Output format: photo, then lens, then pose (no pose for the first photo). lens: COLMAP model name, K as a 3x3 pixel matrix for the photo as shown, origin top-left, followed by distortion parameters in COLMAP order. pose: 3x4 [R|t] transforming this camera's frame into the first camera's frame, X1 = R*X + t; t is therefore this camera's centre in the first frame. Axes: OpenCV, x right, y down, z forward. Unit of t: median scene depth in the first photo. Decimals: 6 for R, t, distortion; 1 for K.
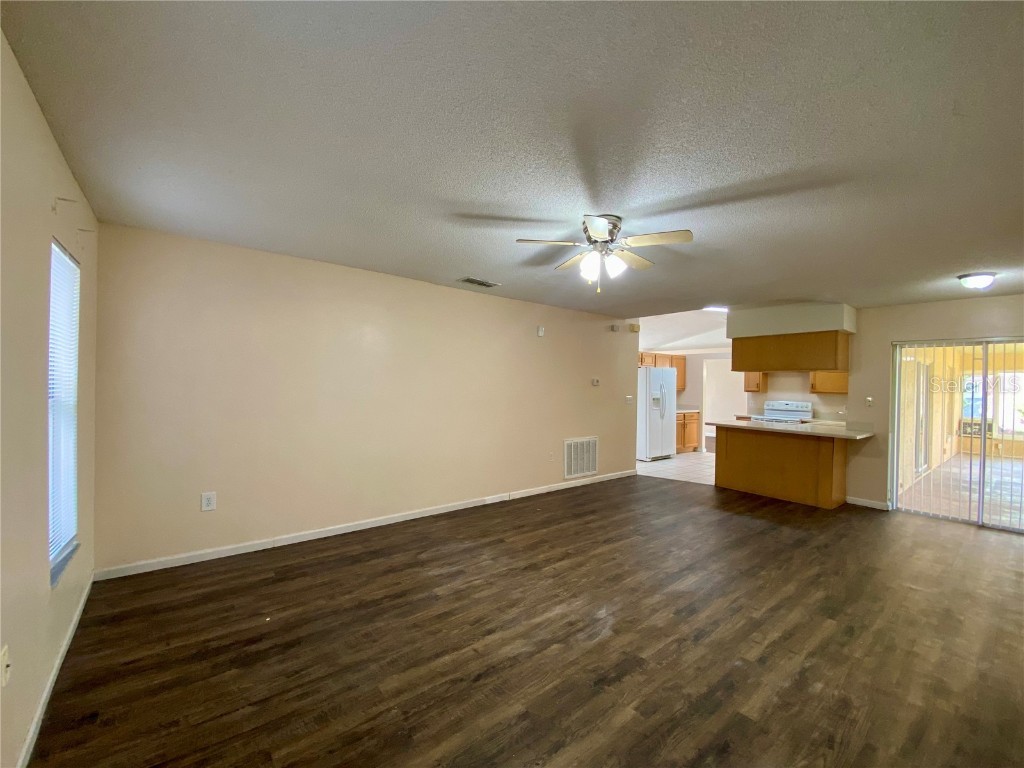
lens RADIAL K [[417.9, 0, 508.8], [0, 417.9, 381.0], [0, 0, 1]] dist [0.014778, -0.016166]
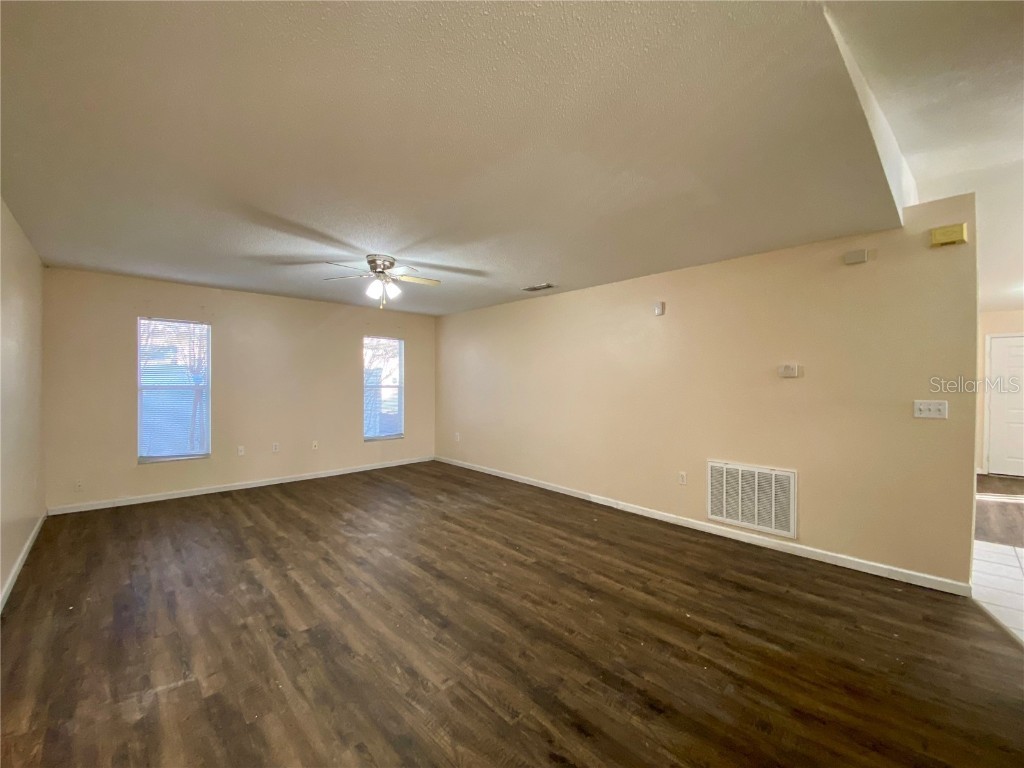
lens RADIAL K [[417.9, 0, 508.8], [0, 417.9, 381.0], [0, 0, 1]] dist [0.014778, -0.016166]
pose [[0.091417, -0.017952, -0.995651, 1.468807], [-0.004181, 0.999822, -0.018411, 0.052308], [0.995804, 0.005846, 0.091326, 1.158708]]
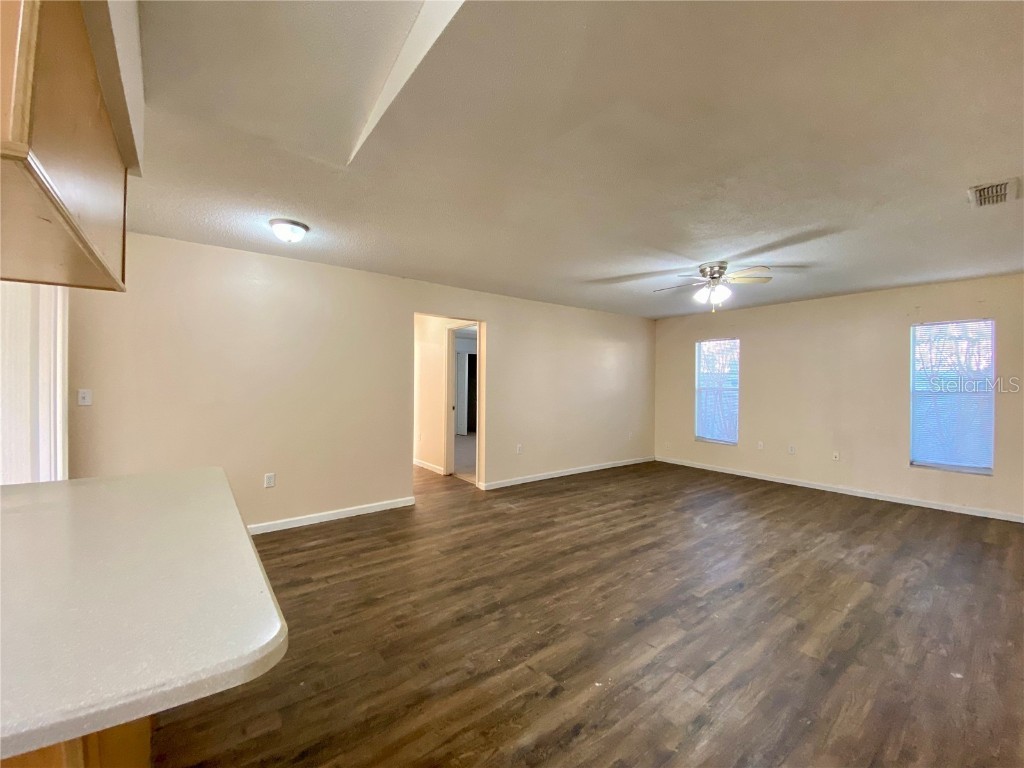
lens RADIAL K [[417.9, 0, 508.8], [0, 417.9, 381.0], [0, 0, 1]] dist [0.014778, -0.016166]
pose [[-0.999421, -0.033170, 0.007546, 0.817037], [-0.033181, 0.999448, -0.001362, 0.050727], [-0.007497, -0.001612, -0.999971, 2.207387]]
